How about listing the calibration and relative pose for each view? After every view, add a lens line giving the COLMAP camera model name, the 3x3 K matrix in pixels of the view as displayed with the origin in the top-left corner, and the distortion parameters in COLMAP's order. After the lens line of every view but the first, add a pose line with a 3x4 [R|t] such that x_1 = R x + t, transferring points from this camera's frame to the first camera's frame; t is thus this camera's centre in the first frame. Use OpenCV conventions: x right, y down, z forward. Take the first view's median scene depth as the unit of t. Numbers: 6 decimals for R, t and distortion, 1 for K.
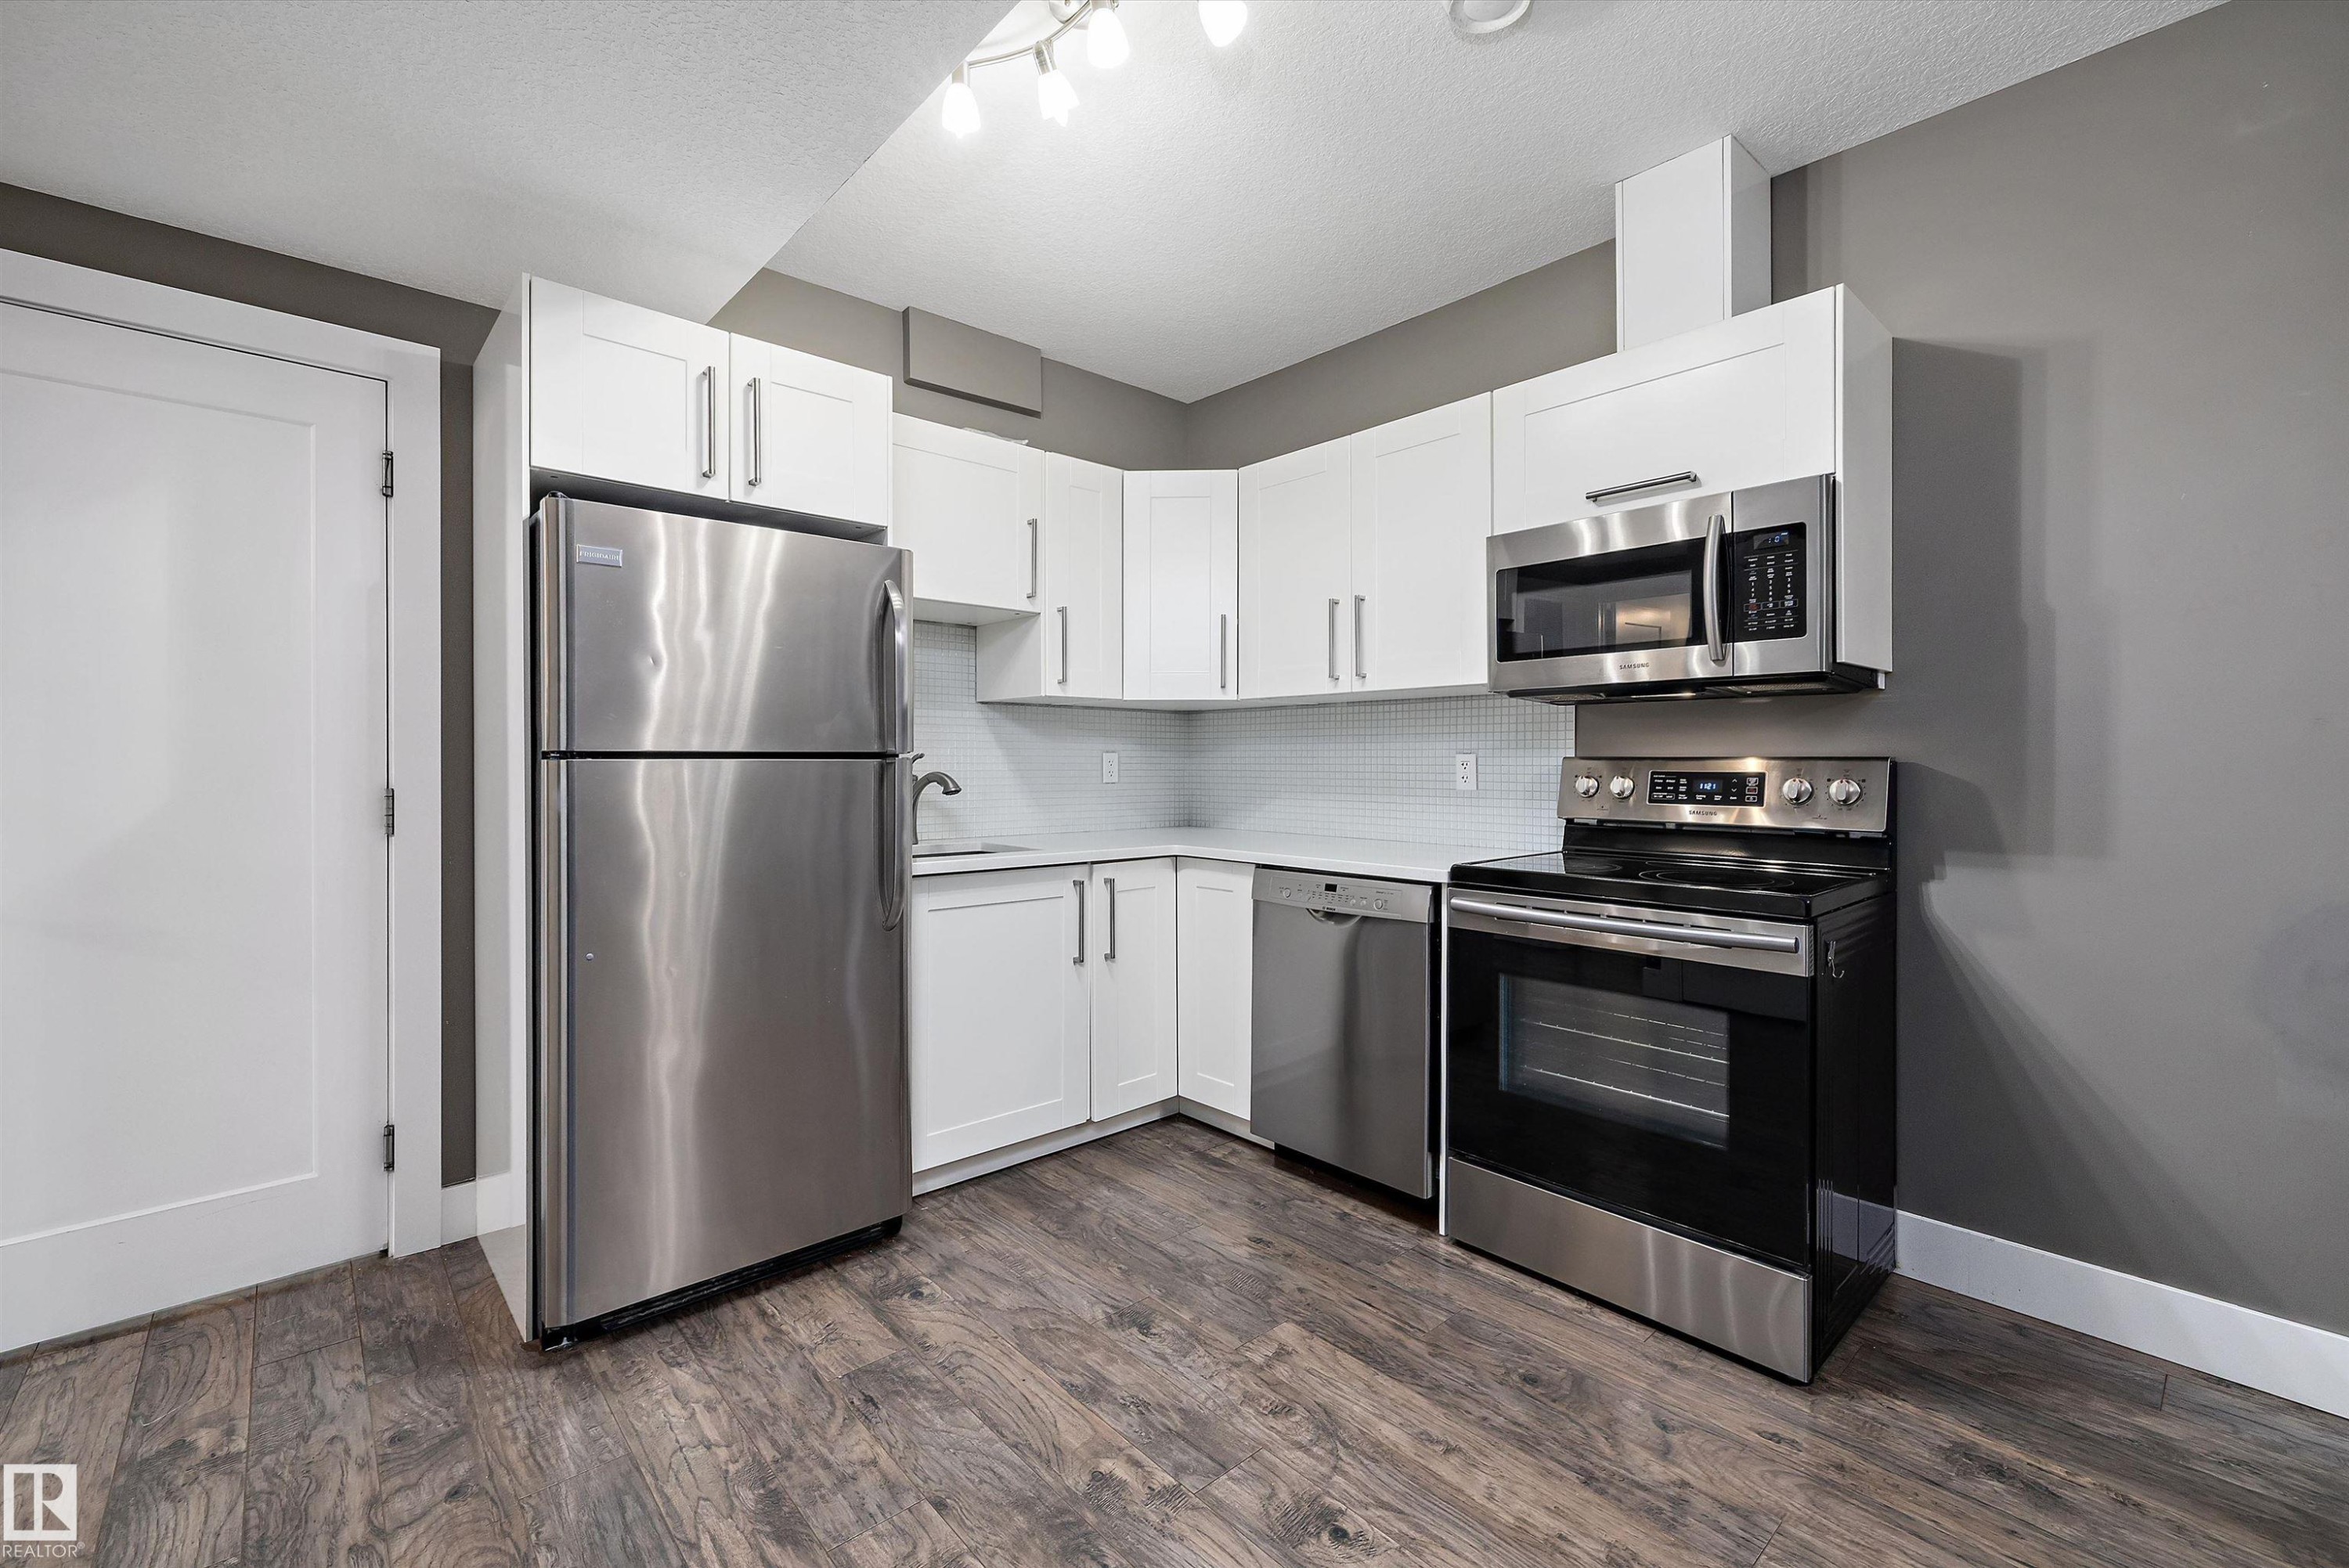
lens RADIAL K [[994.1, 0, 1175.1], [0, 994.1, 761.3], [0, 0, 1]] dist [0.003635, -0.001097]
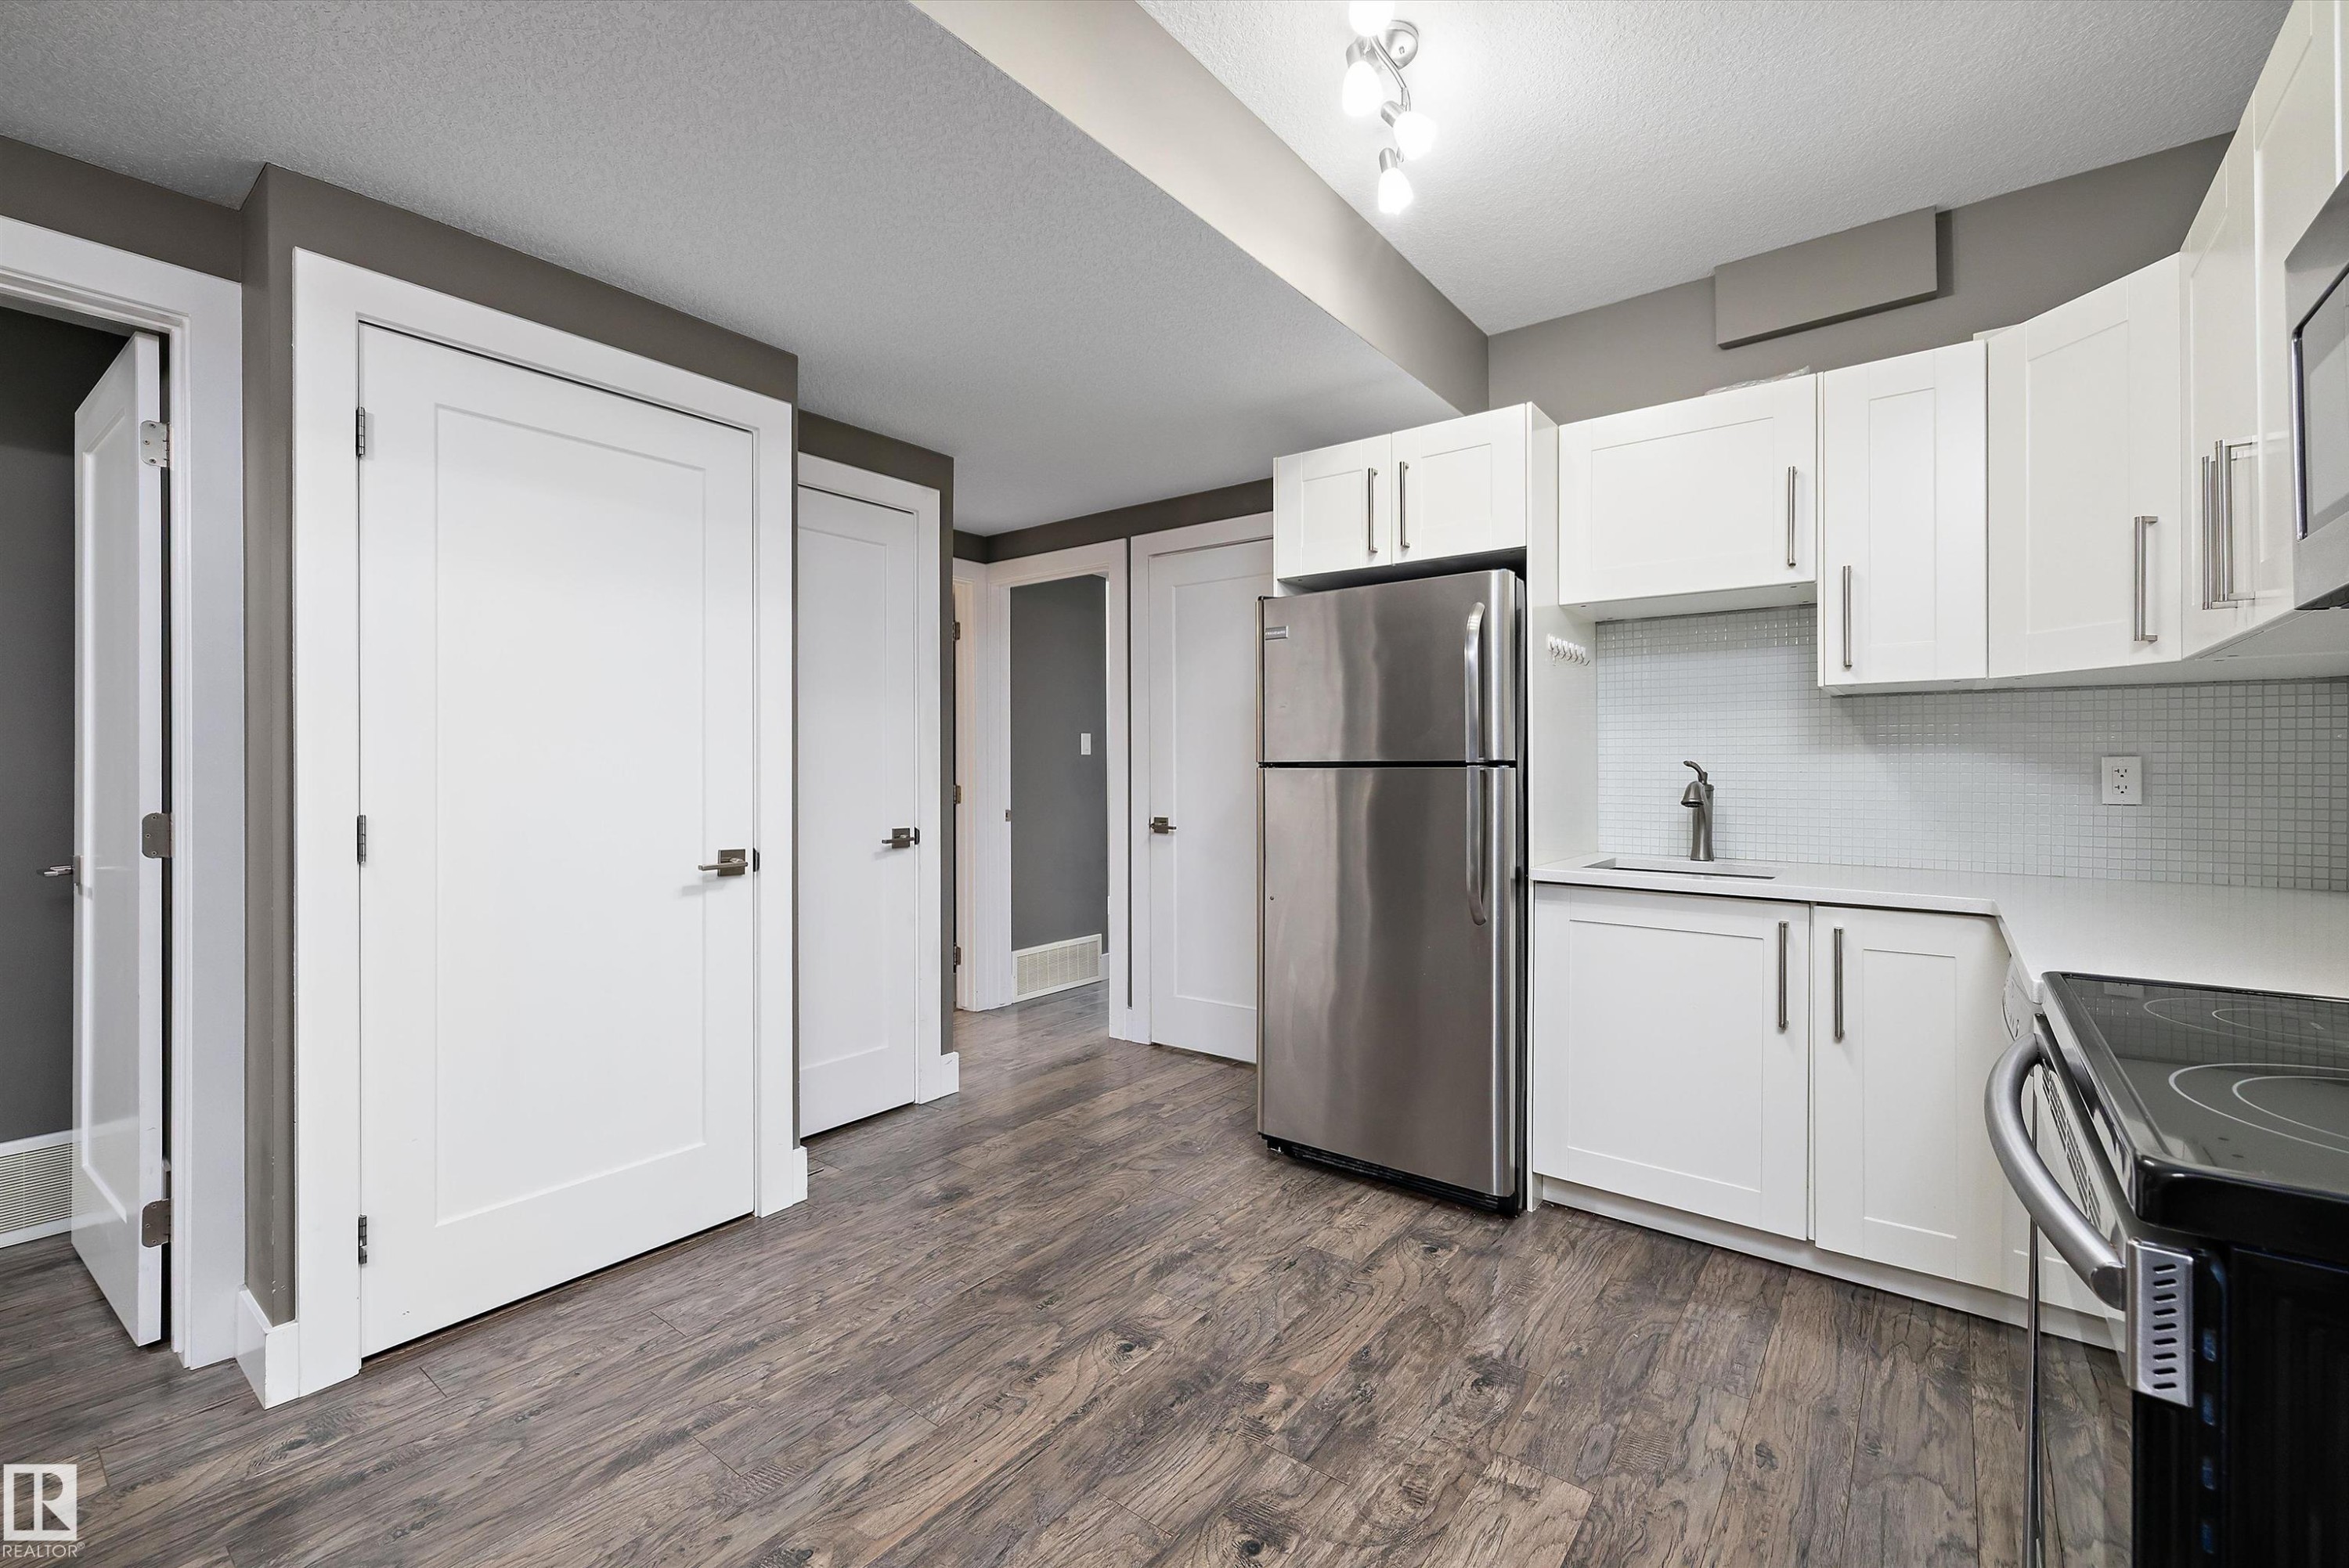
lens RADIAL K [[994.1, 0, 1172.5], [0, 994.1, 775.2], [0, 0, 1]] dist [0.003635, -0.001097]
pose [[0.174940, 0.004758, -0.984568, 0.828215], [-0.003227, 0.999986, 0.004259, 0.002734], [0.984574, 0.002432, 0.174953, 0.551828]]
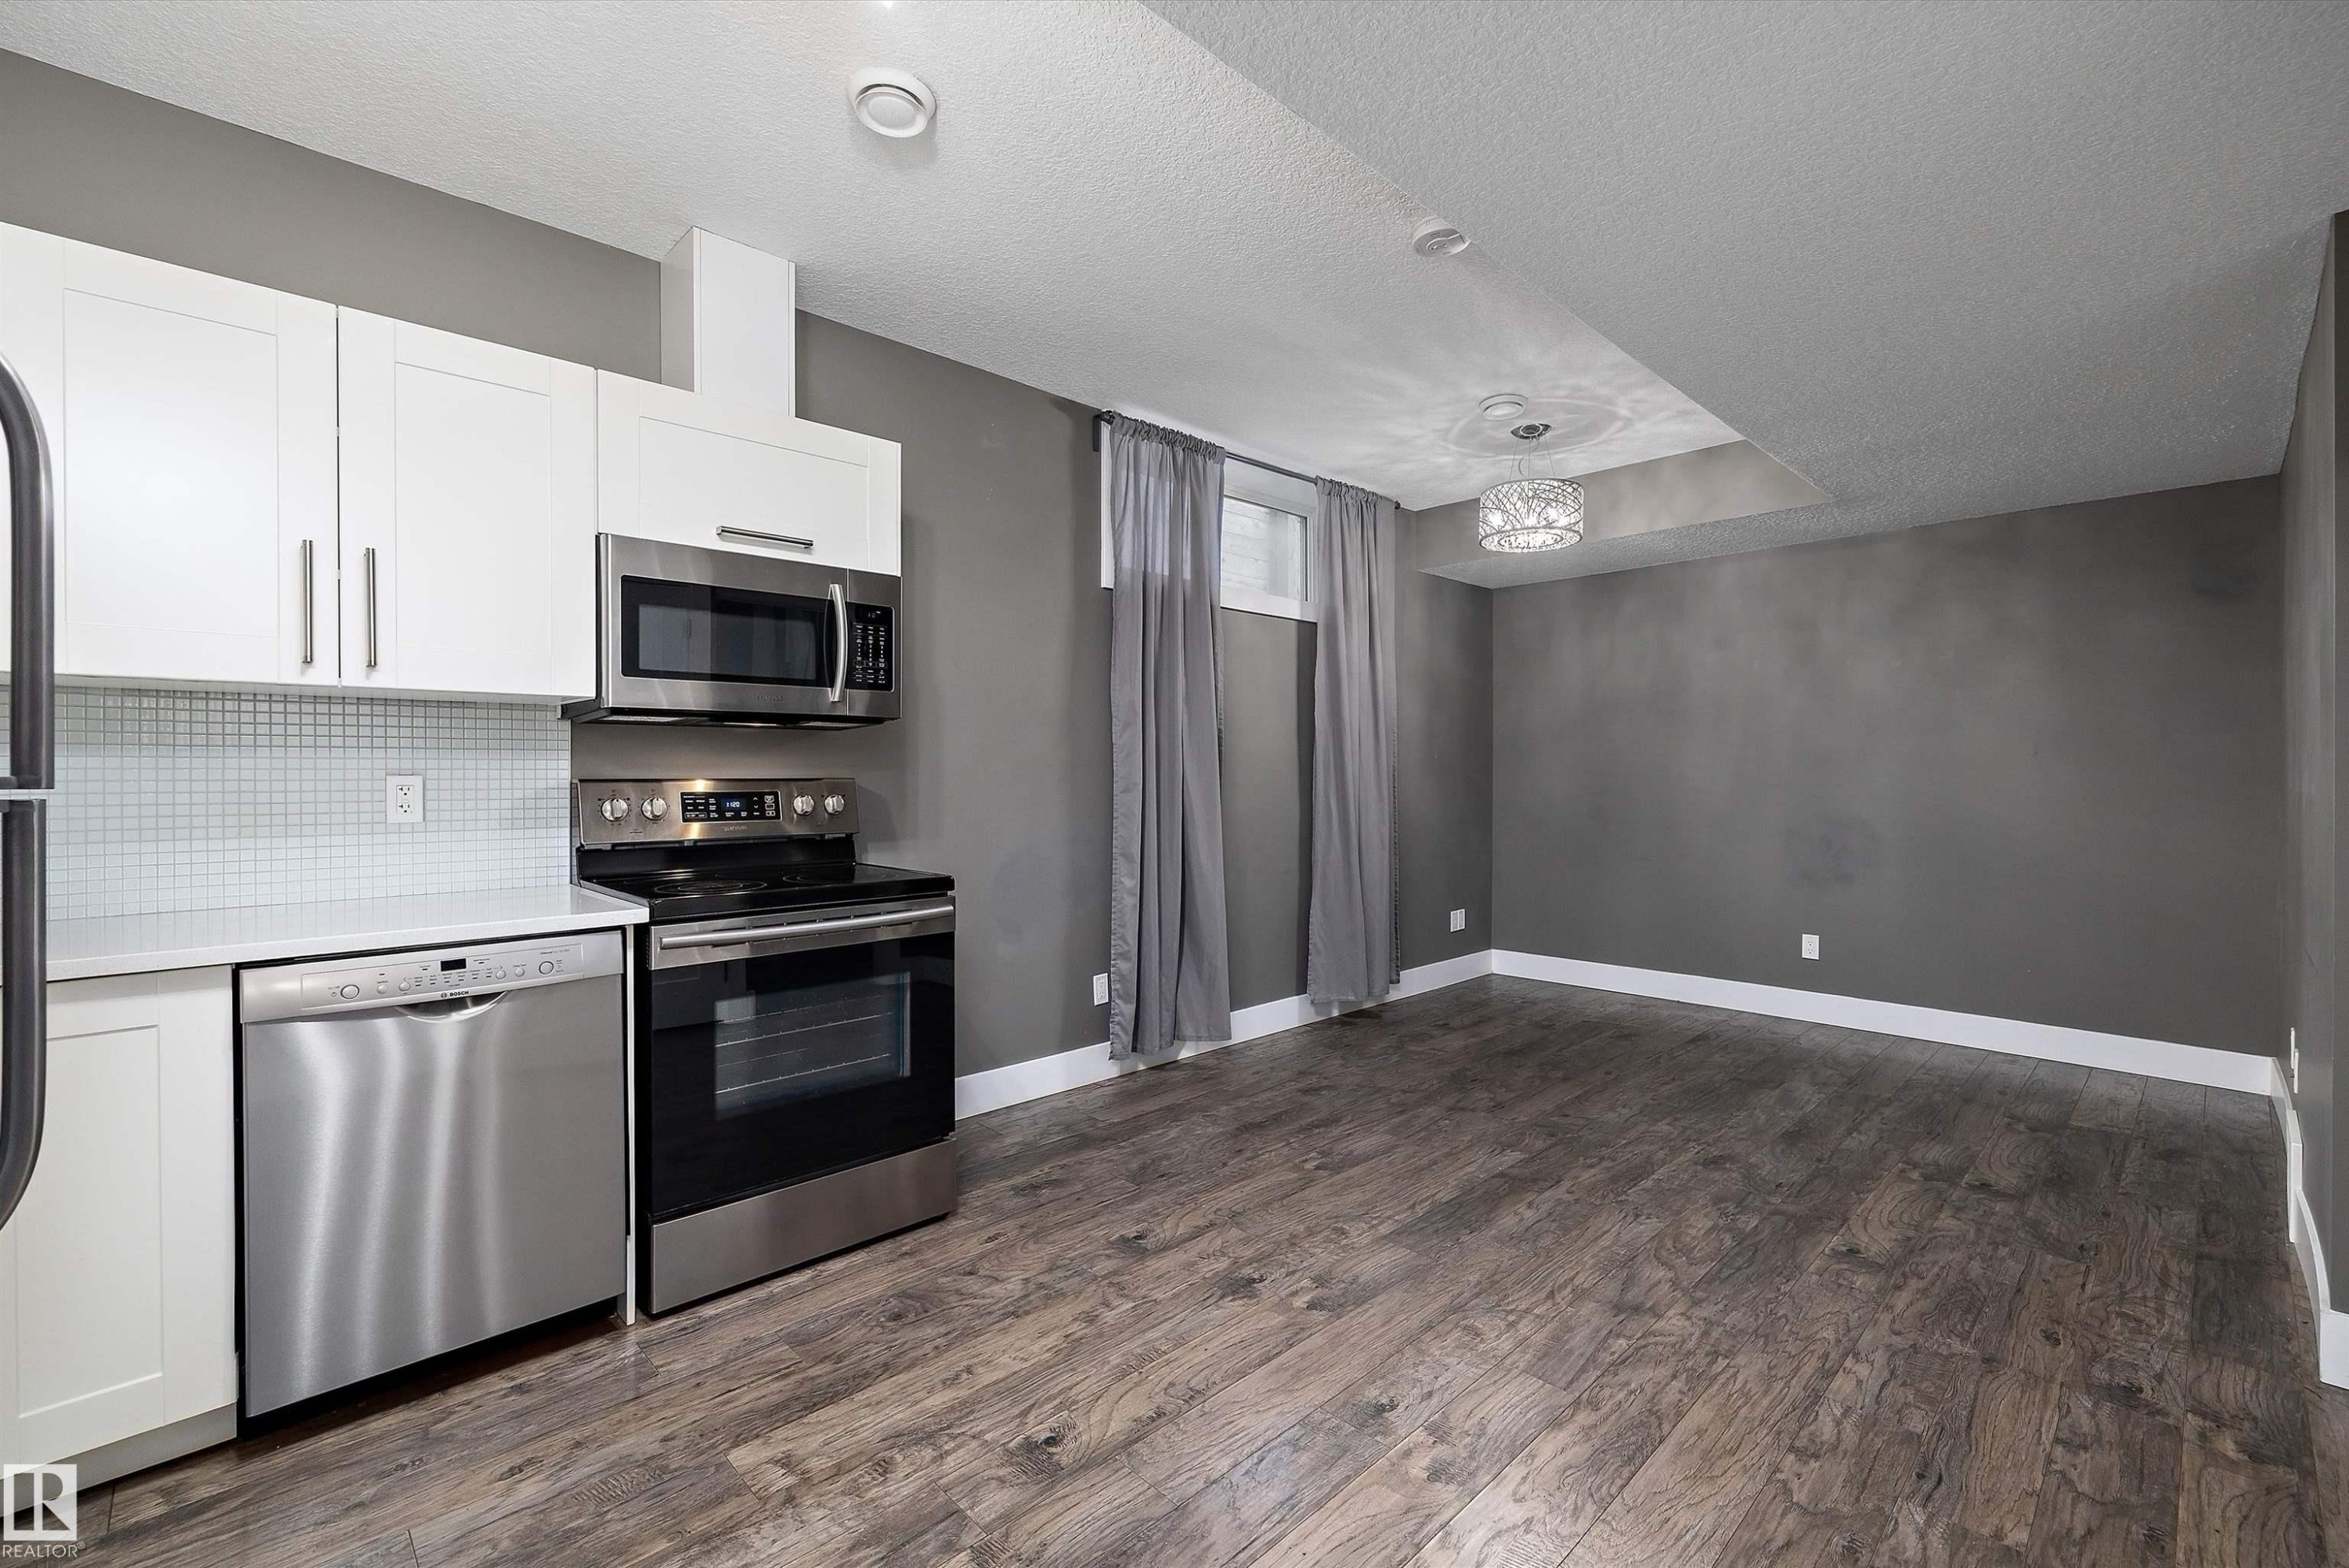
lens RADIAL K [[994.1, 0, 1175.7], [0, 994.1, 772.7], [0, 0, 1]] dist [0.003635, -0.001097]
pose [[-0.034046, -0.000978, 0.999420, -0.753583], [0.002178, 0.999997, 0.001053, -0.013762], [-0.999418, 0.002212, -0.034043, 0.657984]]
